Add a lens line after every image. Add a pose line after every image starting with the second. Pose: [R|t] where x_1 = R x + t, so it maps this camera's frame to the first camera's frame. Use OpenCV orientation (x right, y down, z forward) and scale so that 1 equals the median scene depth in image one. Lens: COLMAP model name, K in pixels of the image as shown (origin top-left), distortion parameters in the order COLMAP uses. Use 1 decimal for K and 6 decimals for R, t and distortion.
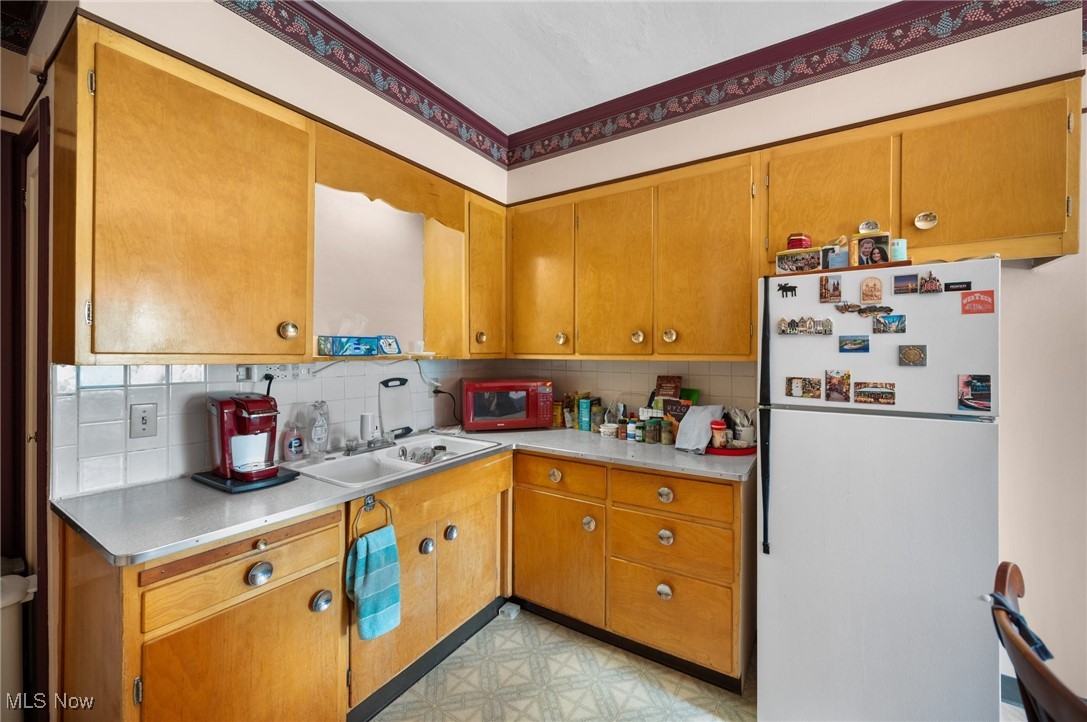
lens RADIAL K [[428.9, 0, 544.9], [0, 428.9, 354.1], [0, 0, 1]] dist [-0.002900, -0.000233]
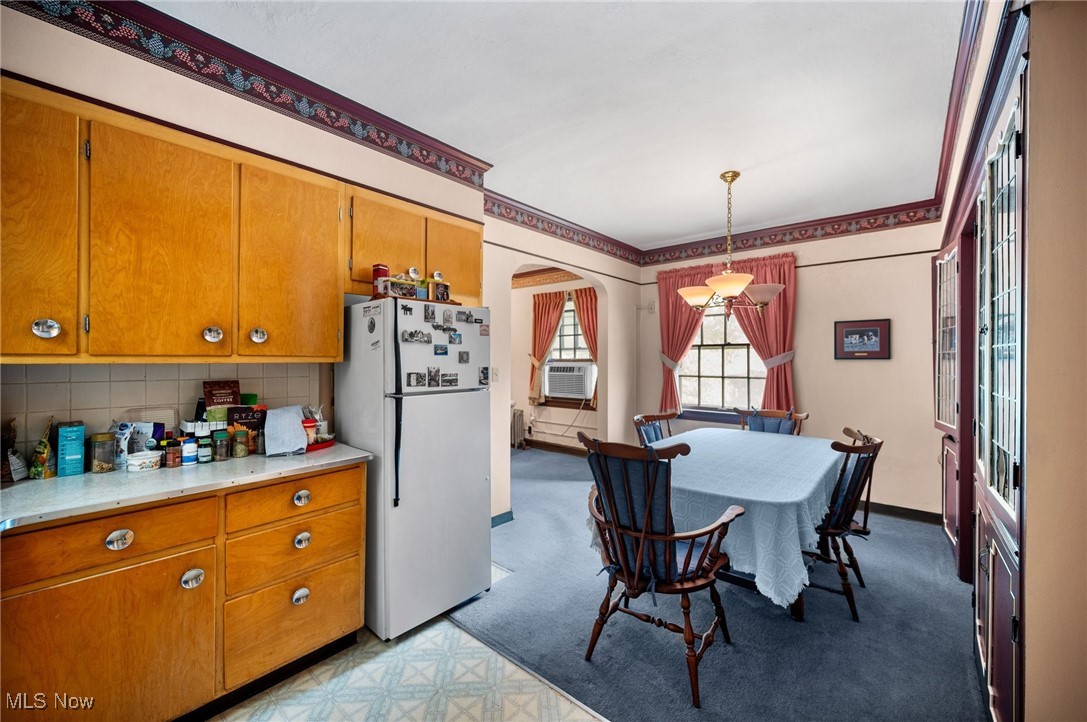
lens RADIAL K [[428.9, 0, 553.1], [0, 428.9, 359.6], [0, 0, 1]] dist [-0.002900, -0.000233]
pose [[0.127889, -0.004373, 0.991779, -0.633191], [-0.001979, 0.999987, 0.004664, 0.003235], [-0.991786, -0.002560, 0.127879, 0.301562]]
